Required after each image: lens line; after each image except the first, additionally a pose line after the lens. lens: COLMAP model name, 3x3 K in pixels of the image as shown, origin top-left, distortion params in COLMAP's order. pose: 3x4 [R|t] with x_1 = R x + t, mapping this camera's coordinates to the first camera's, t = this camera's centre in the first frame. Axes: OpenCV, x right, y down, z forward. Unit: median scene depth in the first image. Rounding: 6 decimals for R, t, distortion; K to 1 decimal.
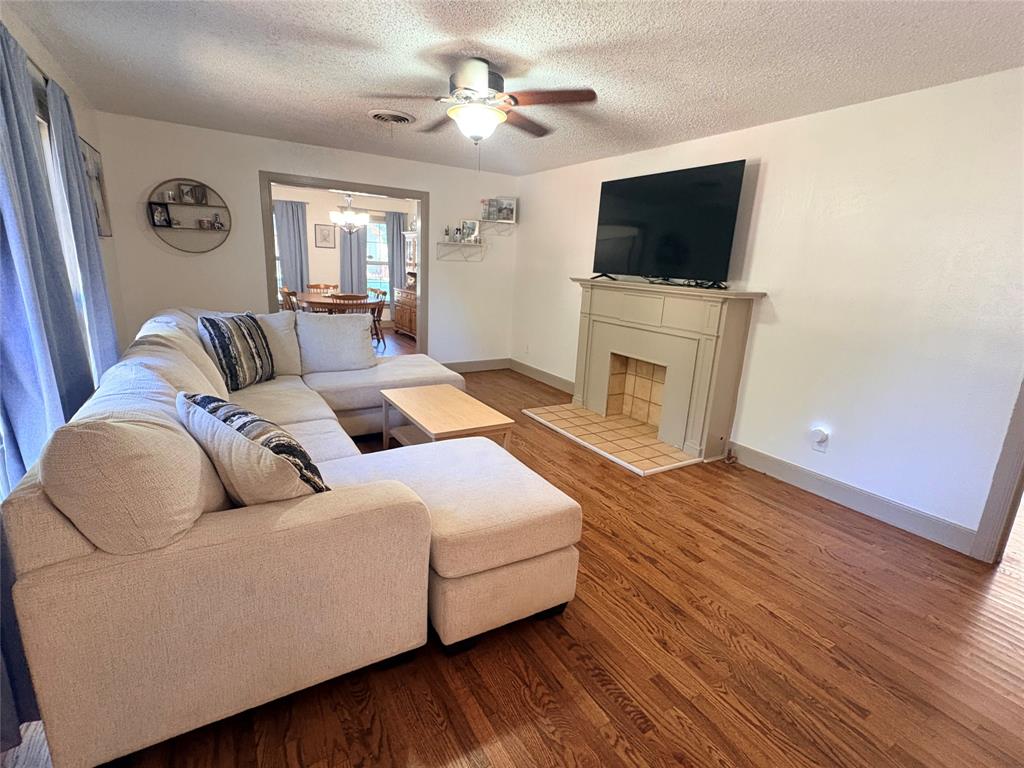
lens RADIAL K [[457.5, 0, 519.0], [0, 457.5, 379.9], [0, 0, 1]] dist [-0.001329, -0.000166]
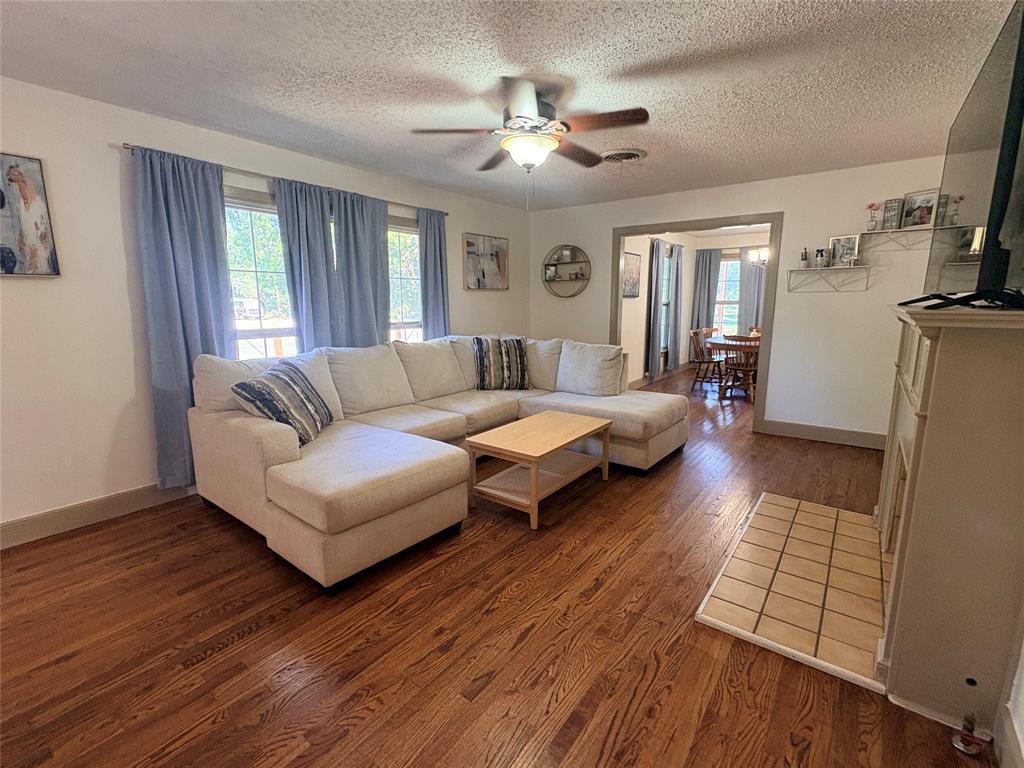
lens RADIAL K [[457.5, 0, 519.8], [0, 457.5, 382.4], [0, 0, 1]] dist [-0.001329, -0.000166]
pose [[0.402929, 0.113802, -0.908128, 0.669739], [-0.206067, 0.978043, 0.031134, -0.062223], [0.891731, 0.174591, 0.417533, 0.482319]]
